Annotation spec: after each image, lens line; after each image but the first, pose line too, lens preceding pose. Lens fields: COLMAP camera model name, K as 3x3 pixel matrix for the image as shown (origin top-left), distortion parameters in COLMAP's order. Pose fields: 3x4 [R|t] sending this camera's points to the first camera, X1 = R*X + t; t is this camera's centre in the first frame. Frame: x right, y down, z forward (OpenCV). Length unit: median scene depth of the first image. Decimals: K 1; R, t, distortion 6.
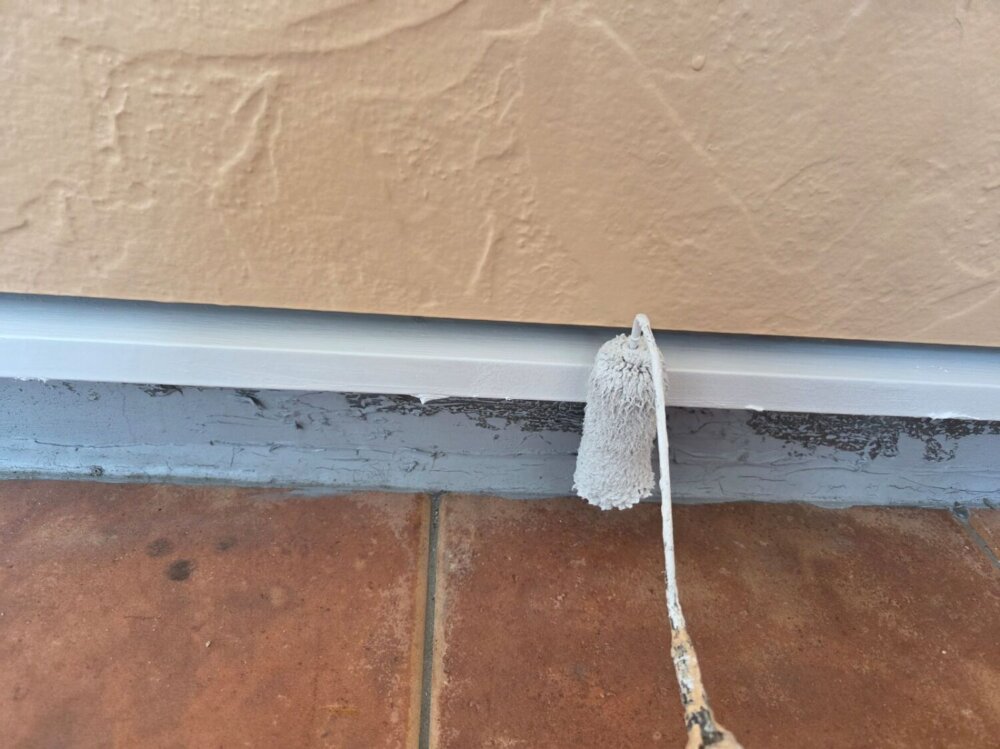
lens RADIAL K [[663.7, 0, 491.8], [0, 663.7, 384.0], [0, 0, 1]] dist [0.045978, -0.039870]
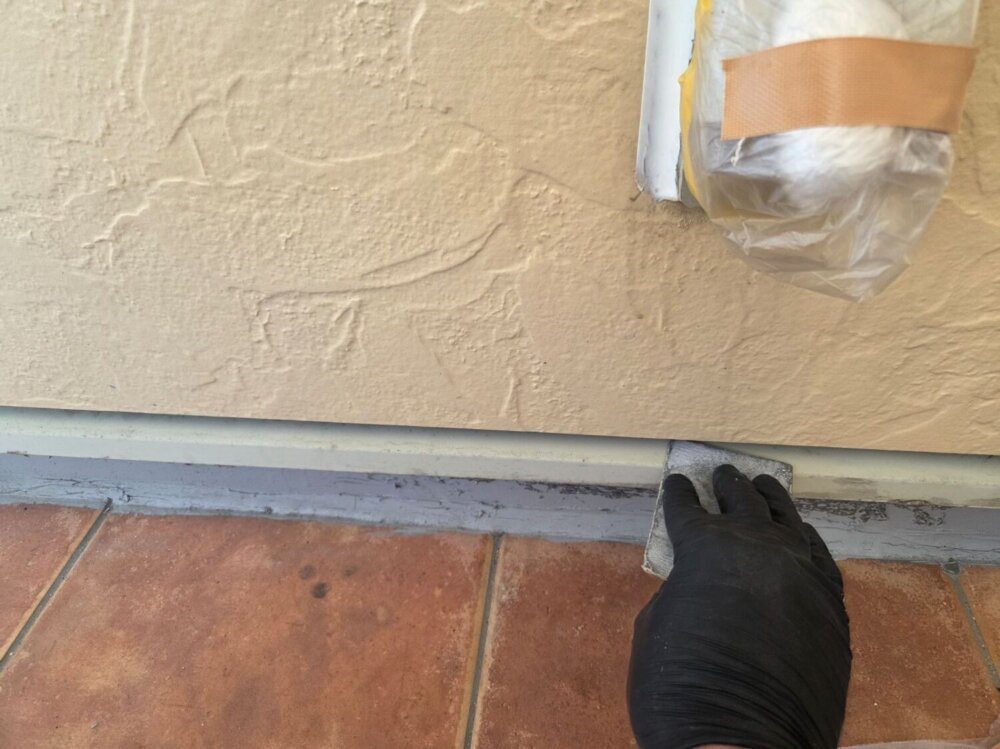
lens RADIAL K [[663.7, 0, 503.5], [0, 663.7, 368.5], [0, 0, 1]] dist [0.045978, -0.039870]
pose [[0.977781, 0.000272, -0.209629, 0.257961], [0.018161, 0.996129, 0.086003, -0.353936], [0.208841, -0.087899, 0.973991, -0.332624]]
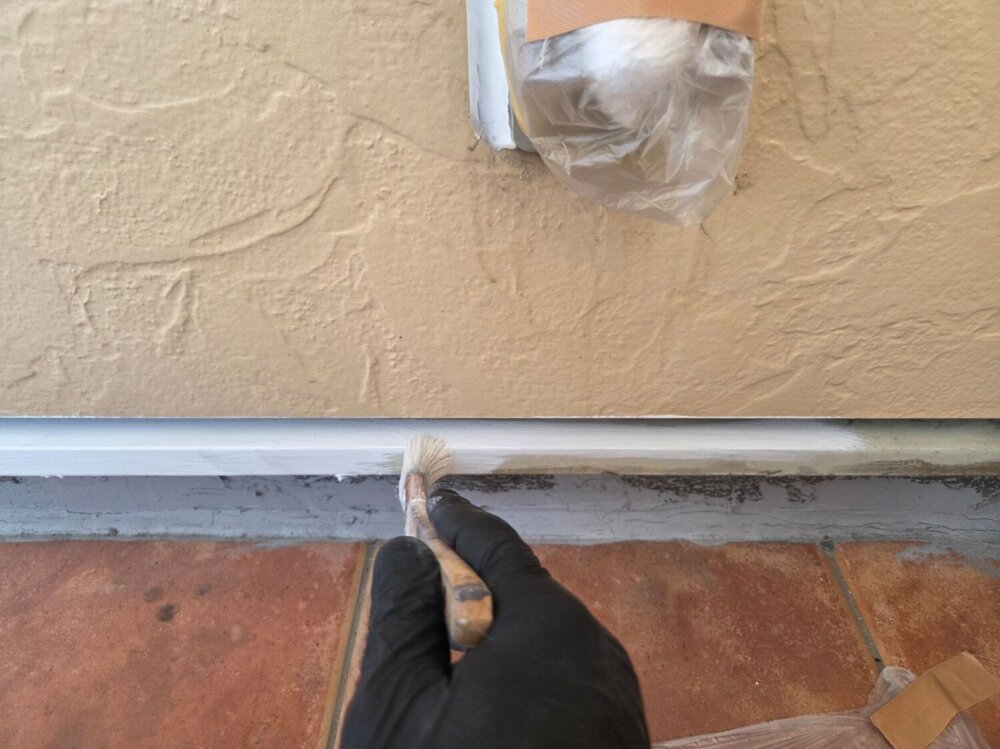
lens RADIAL K [[663.7, 0, 496.0], [0, 663.7, 374.7], [0, 0, 1]] dist [0.045978, -0.039870]
pose [[0.993405, -0.044286, -0.105762, 0.366266], [0.046382, 0.998771, 0.017443, -0.198626], [0.104860, -0.022233, 0.994238, -0.255976]]
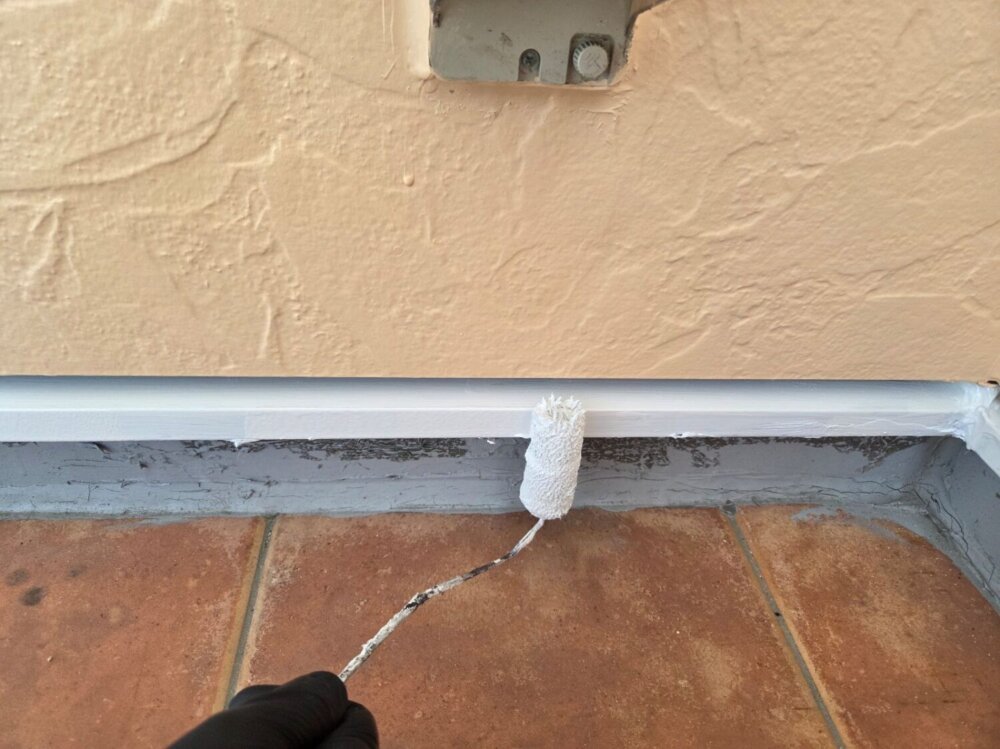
lens RADIAL K [[663.7, 0, 486.6], [0, 663.7, 373.6], [0, 0, 1]] dist [0.045978, -0.039870]
pose [[0.998995, -0.038201, 0.023457, 0.344246], [0.037843, 0.999163, 0.015522, -0.110447], [-0.024030, -0.014618, 0.999604, -0.213185]]
